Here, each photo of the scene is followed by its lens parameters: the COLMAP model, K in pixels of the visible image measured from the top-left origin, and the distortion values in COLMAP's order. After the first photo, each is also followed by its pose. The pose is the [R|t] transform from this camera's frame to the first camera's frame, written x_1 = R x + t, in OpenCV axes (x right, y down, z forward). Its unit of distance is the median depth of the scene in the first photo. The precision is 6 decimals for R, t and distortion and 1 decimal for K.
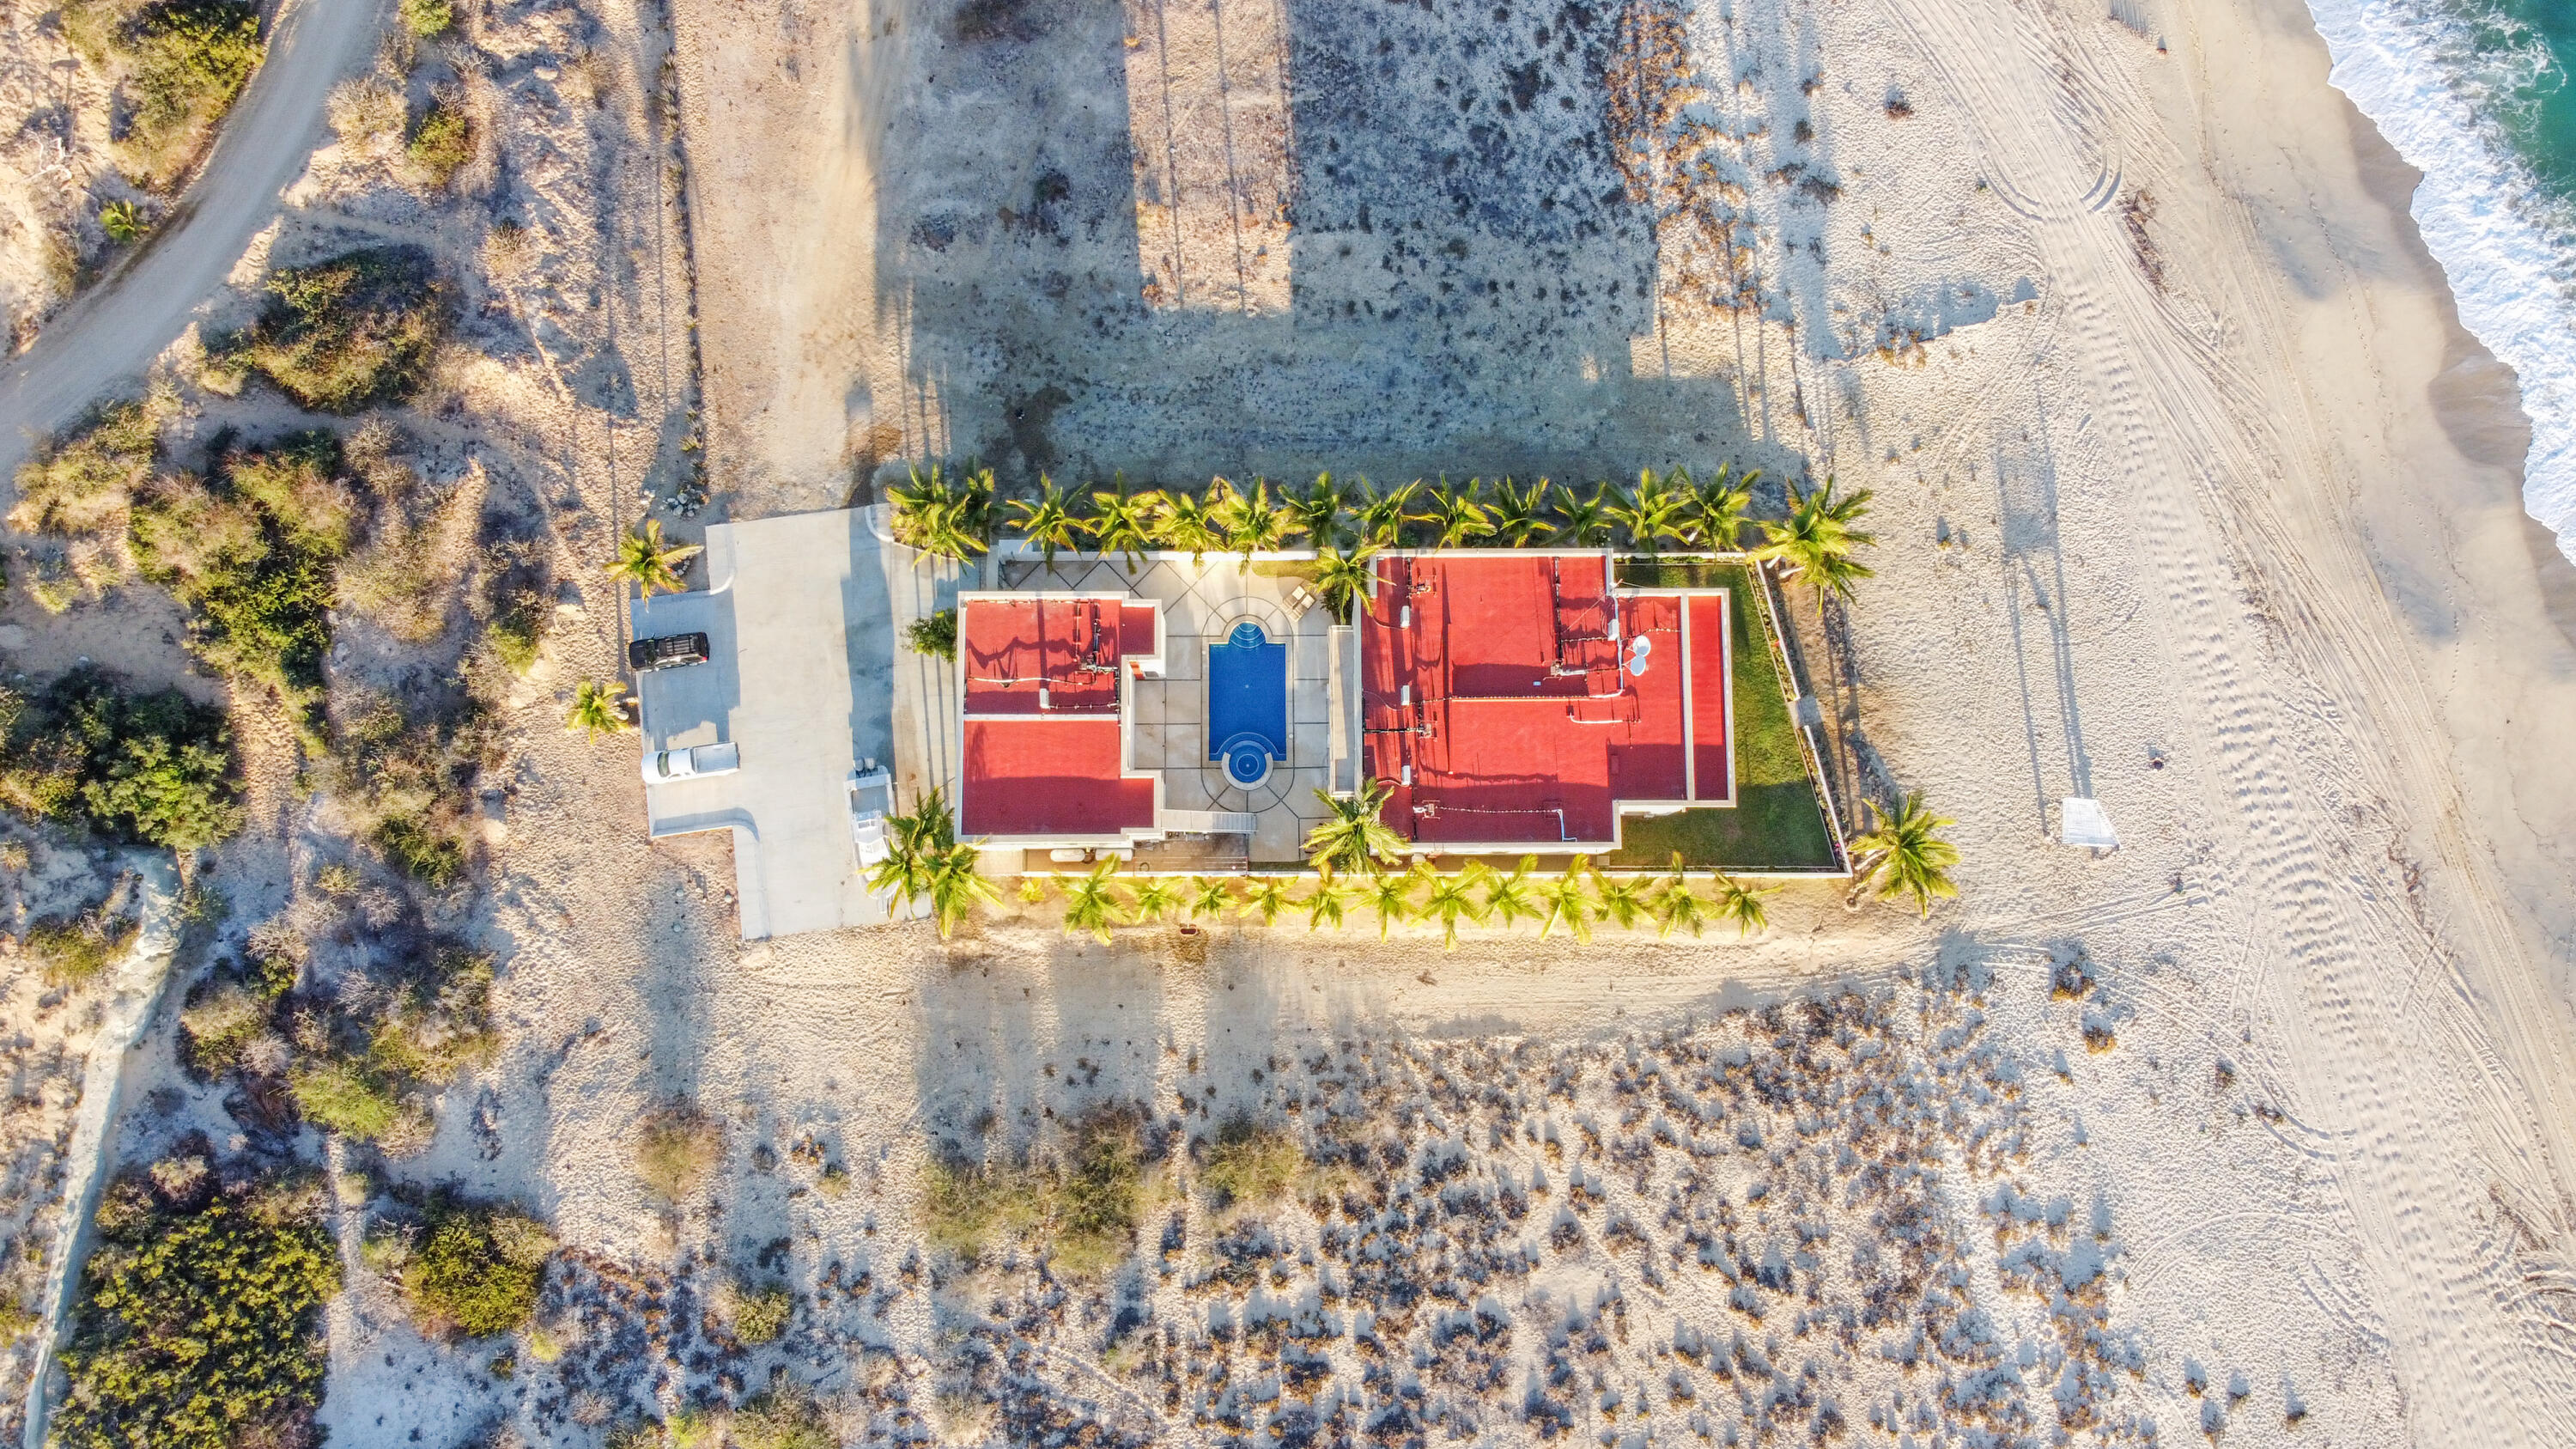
lens RADIAL K [[1958.7, 0, 1284.6], [0, 1958.7, 738.3], [0, 0, 1]] dist [-0.001481, -0.001780]
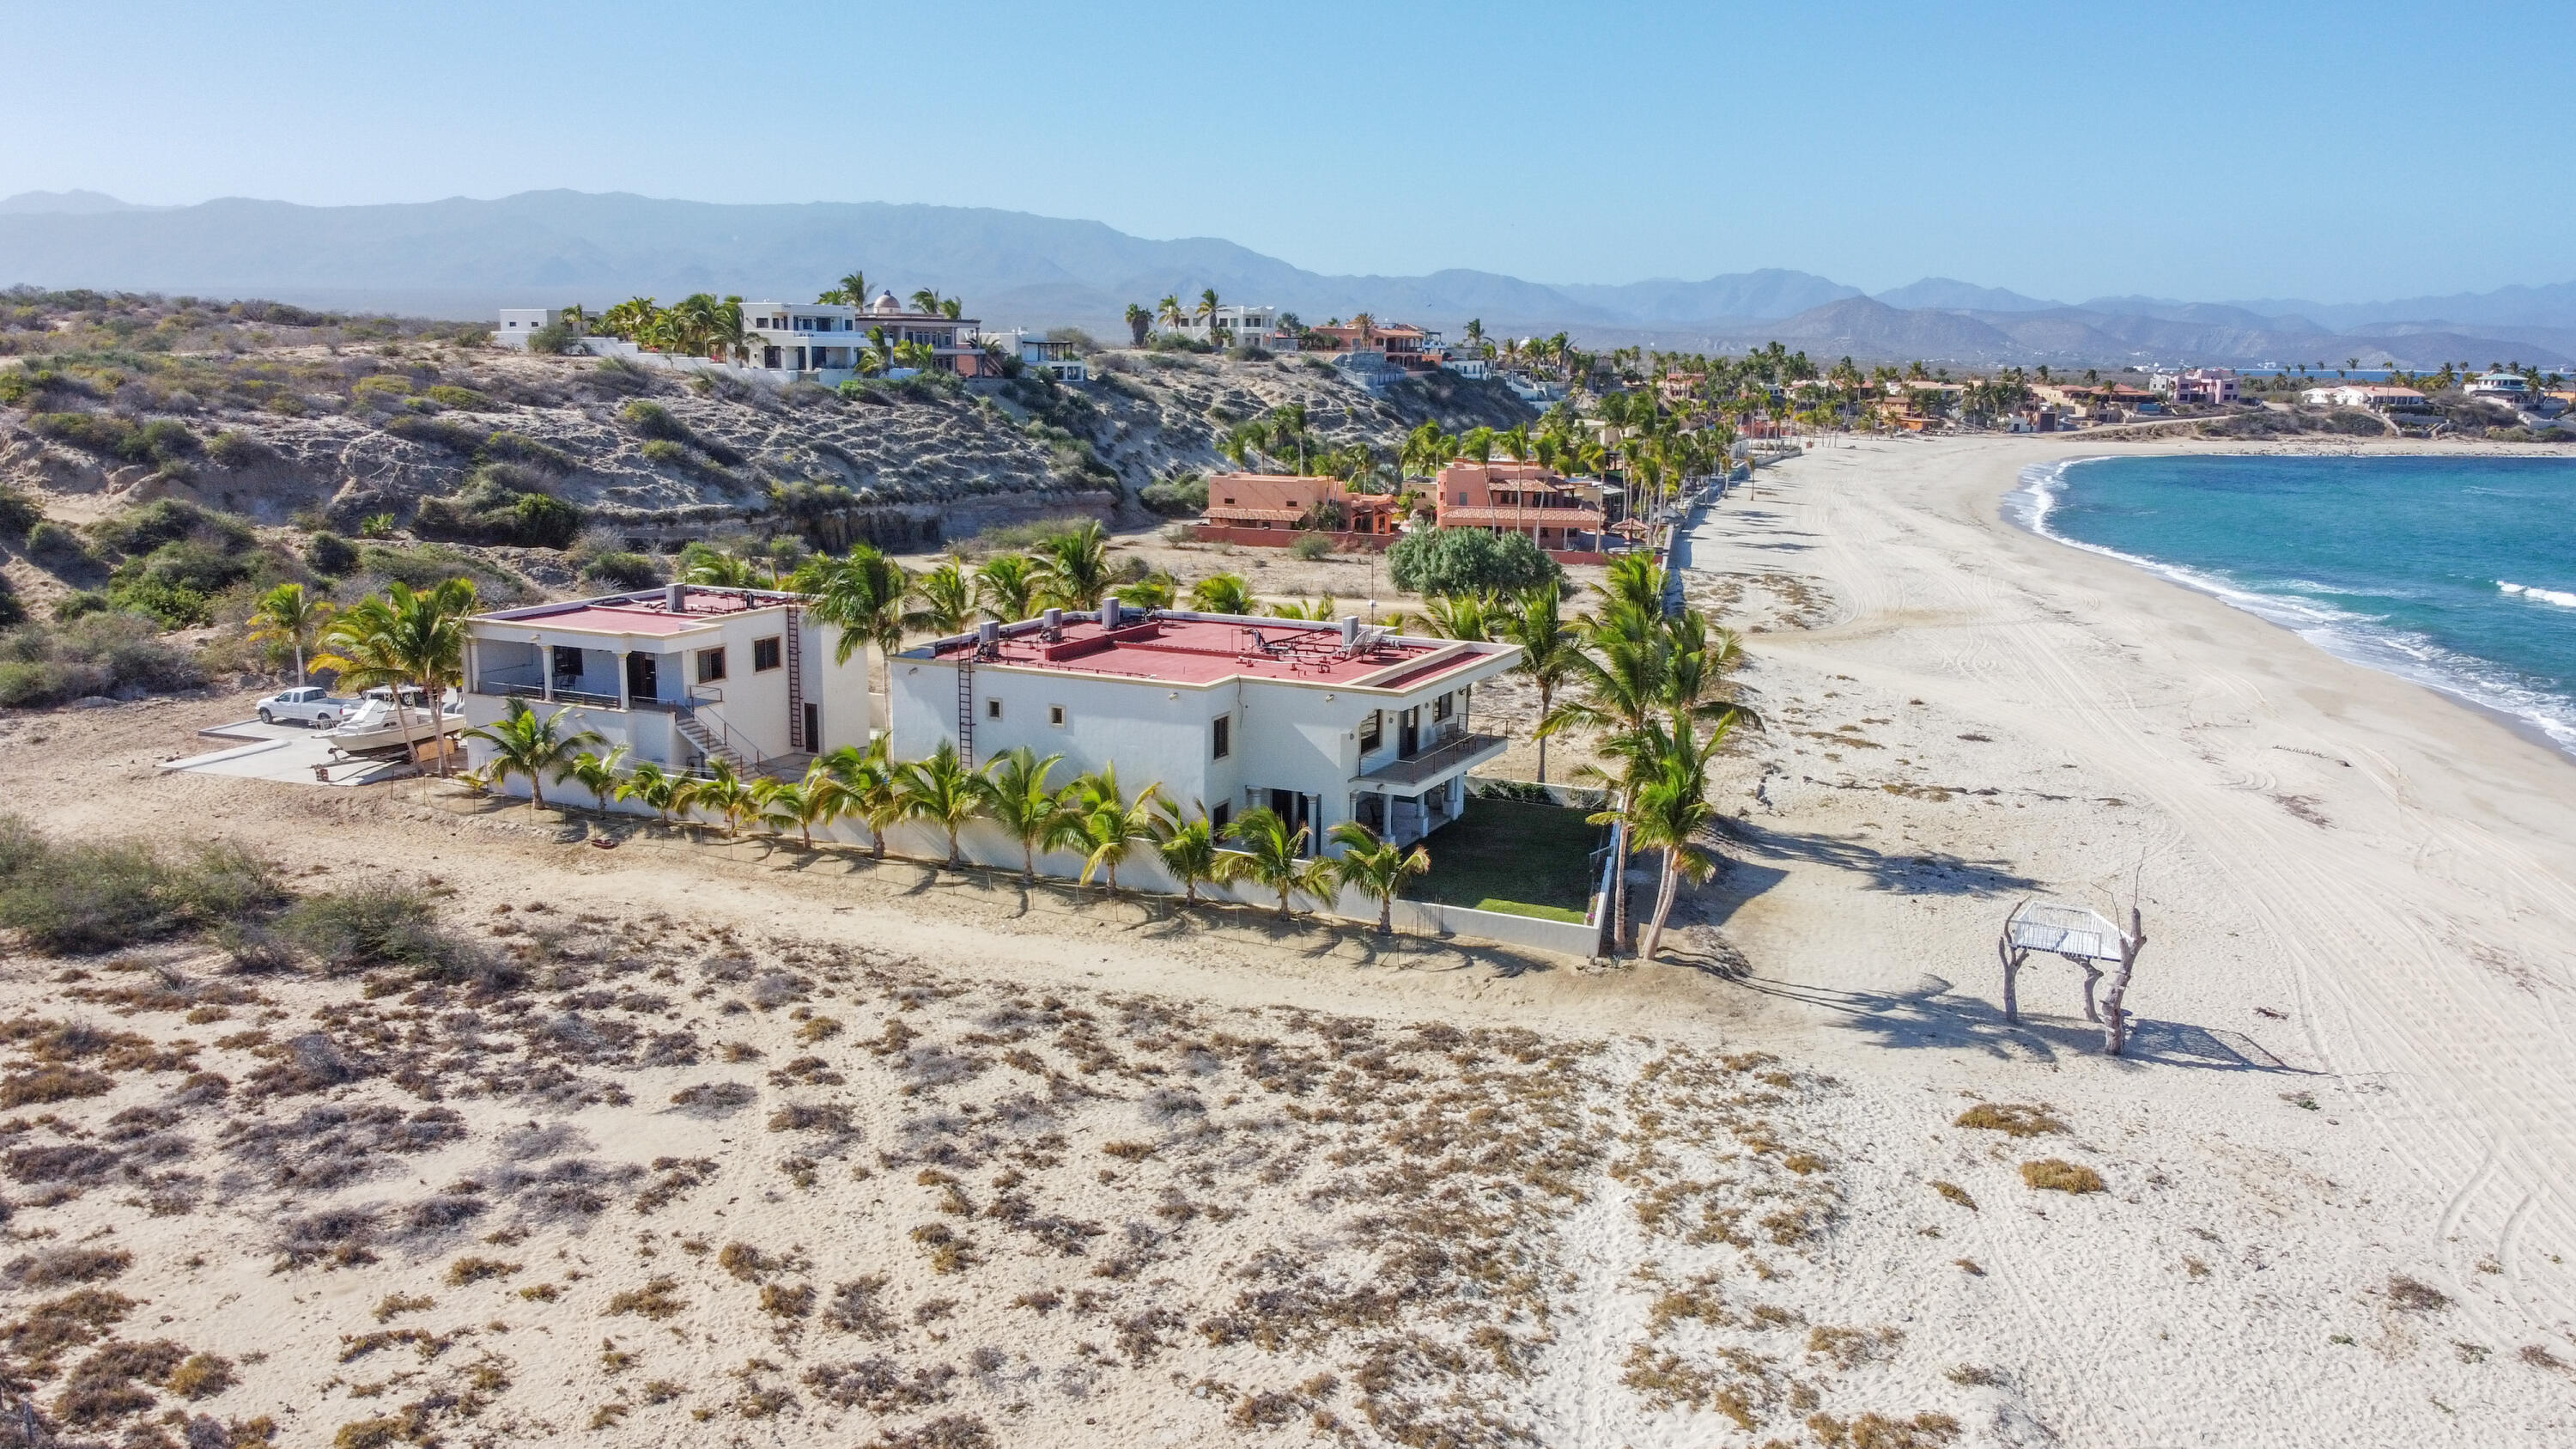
lens RADIAL K [[1958.7, 0, 1299.9], [0, 1958.7, 711.9], [0, 0, 1]] dist [-0.001481, -0.001780]
pose [[0.897818, 0.083099, -0.432455, 0.442170], [-0.437299, 0.283946, -0.853314, 0.542491], [0.051885, 0.955233, 0.291271, 0.782346]]
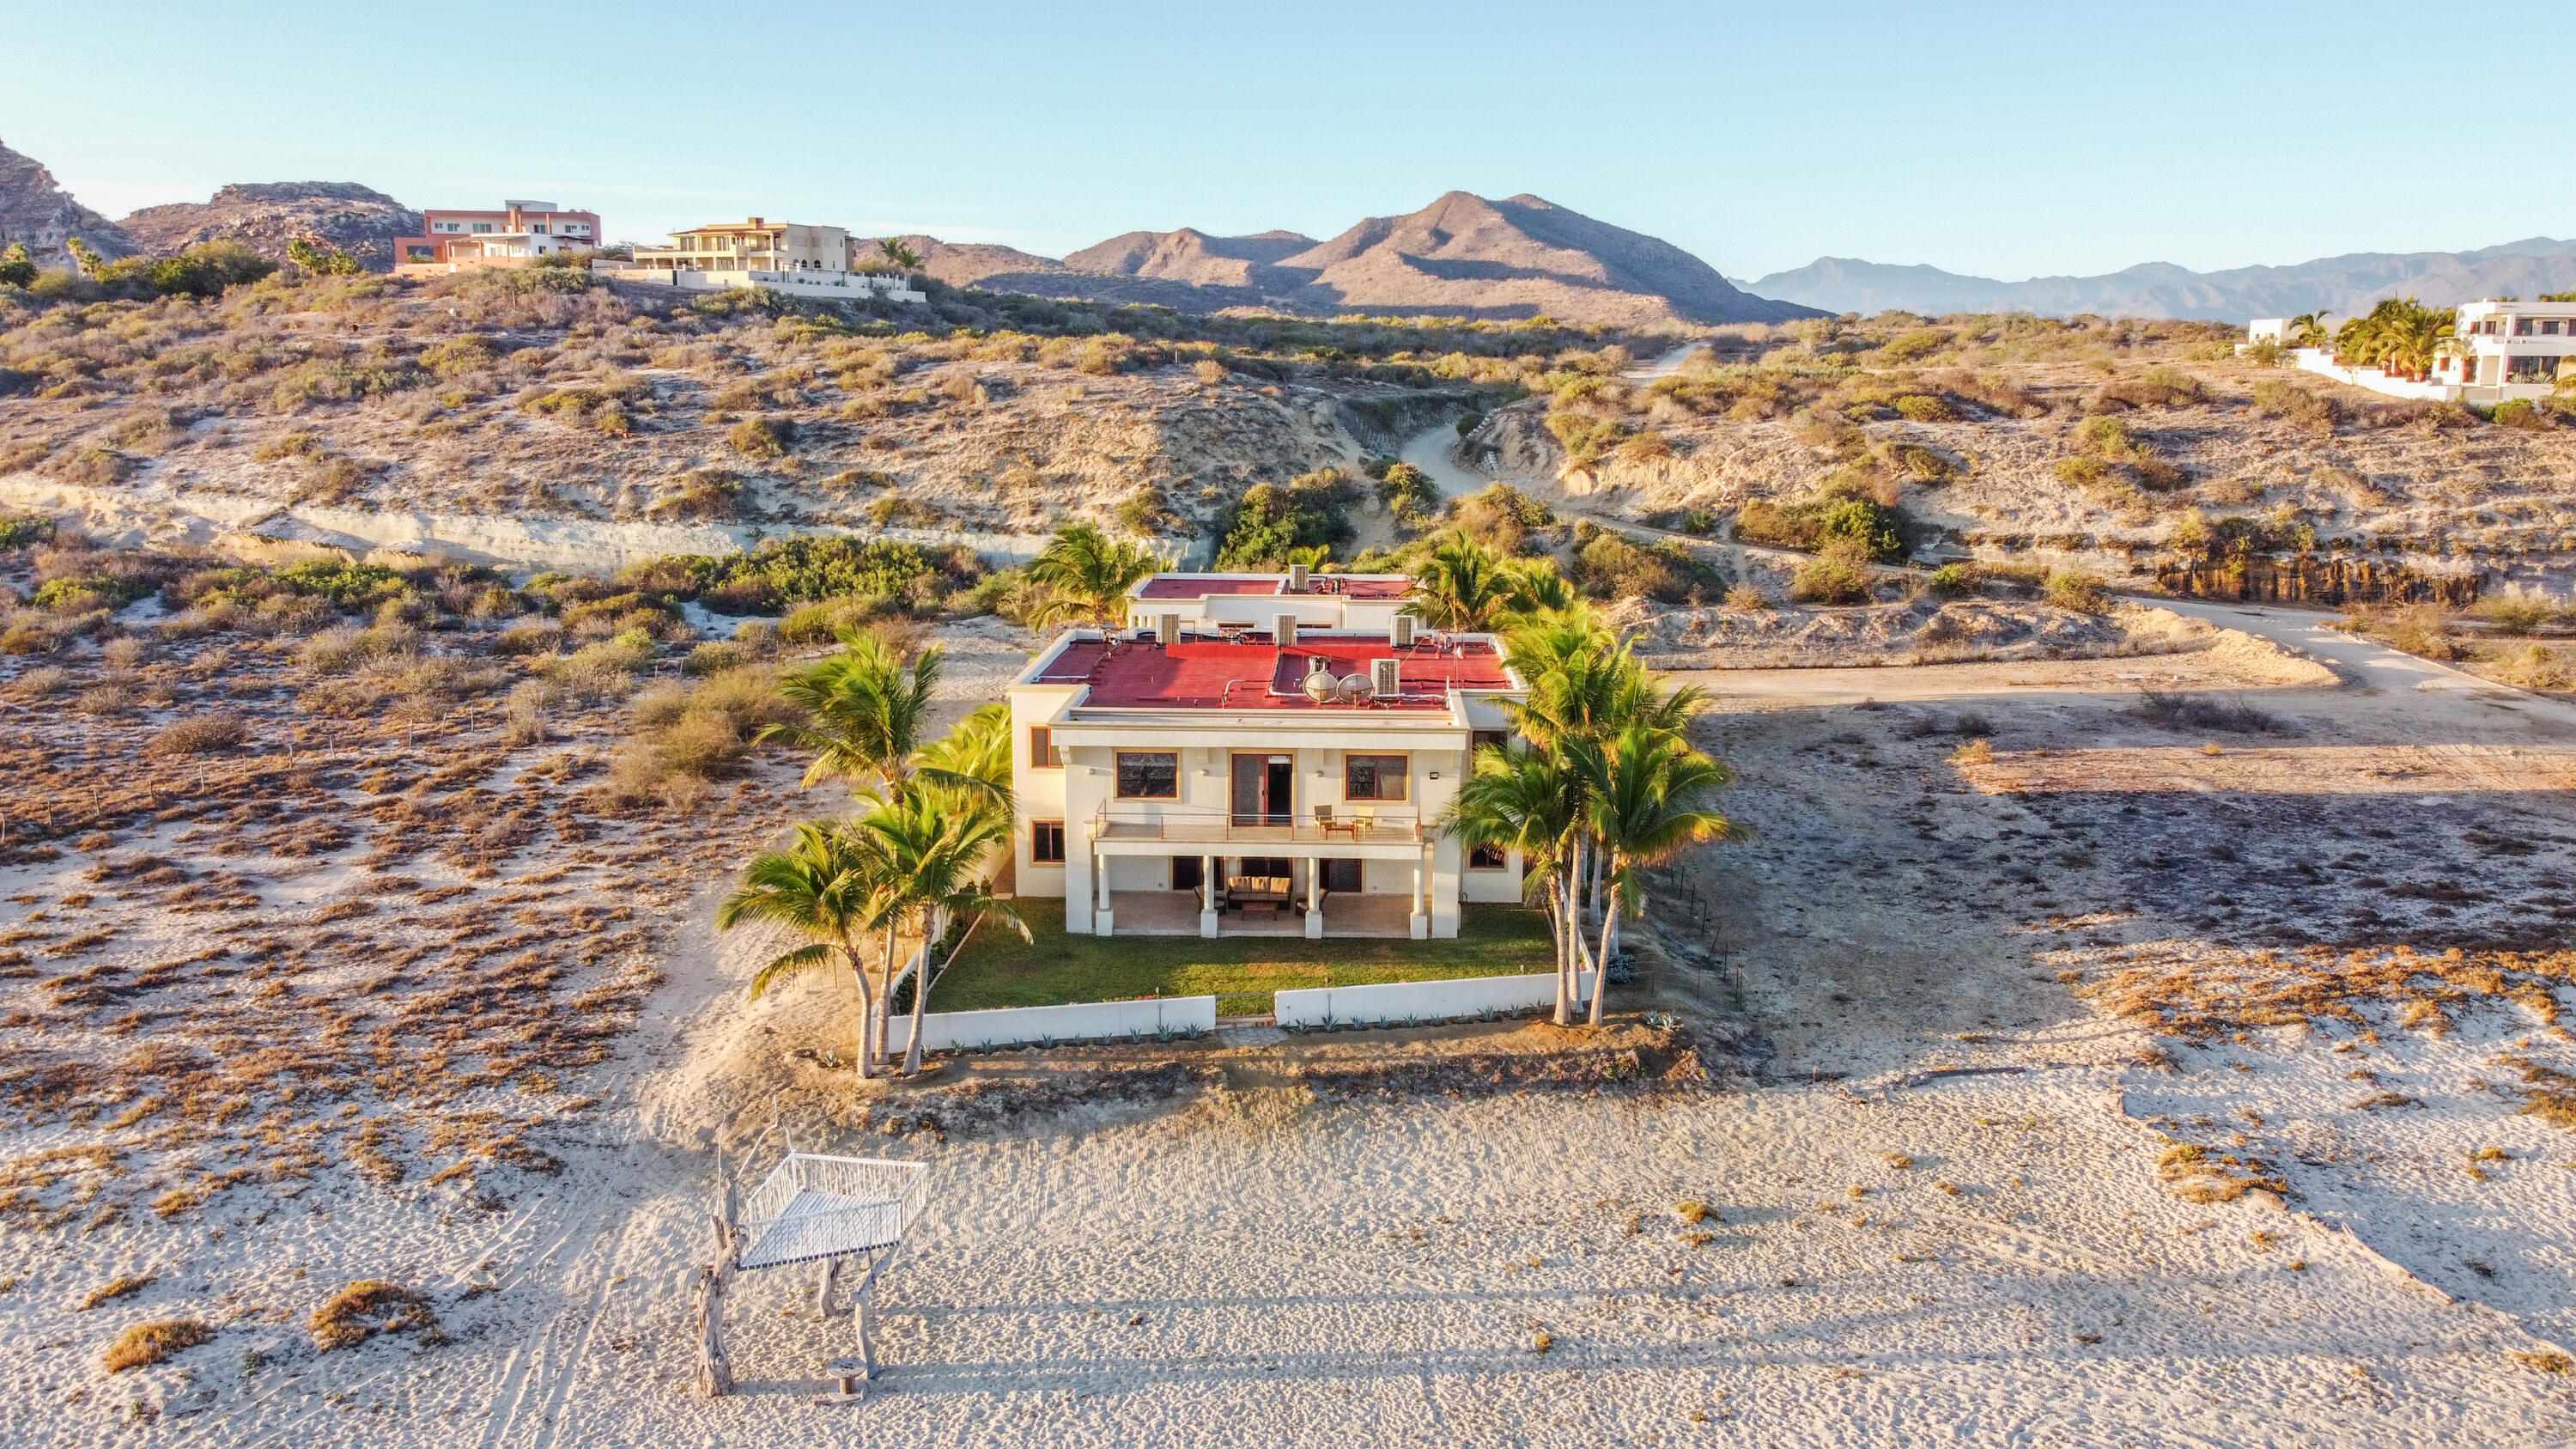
lens RADIAL K [[1958.7, 0, 1292.8], [0, 1958.7, 723.7], [0, 0, 1]] dist [-0.001481, -0.001780]
pose [[-0.039407, 0.175051, -0.983770, 0.705060], [-0.991365, 0.116382, 0.060421, -0.059341], [0.125070, 0.977657, 0.168953, 0.871490]]
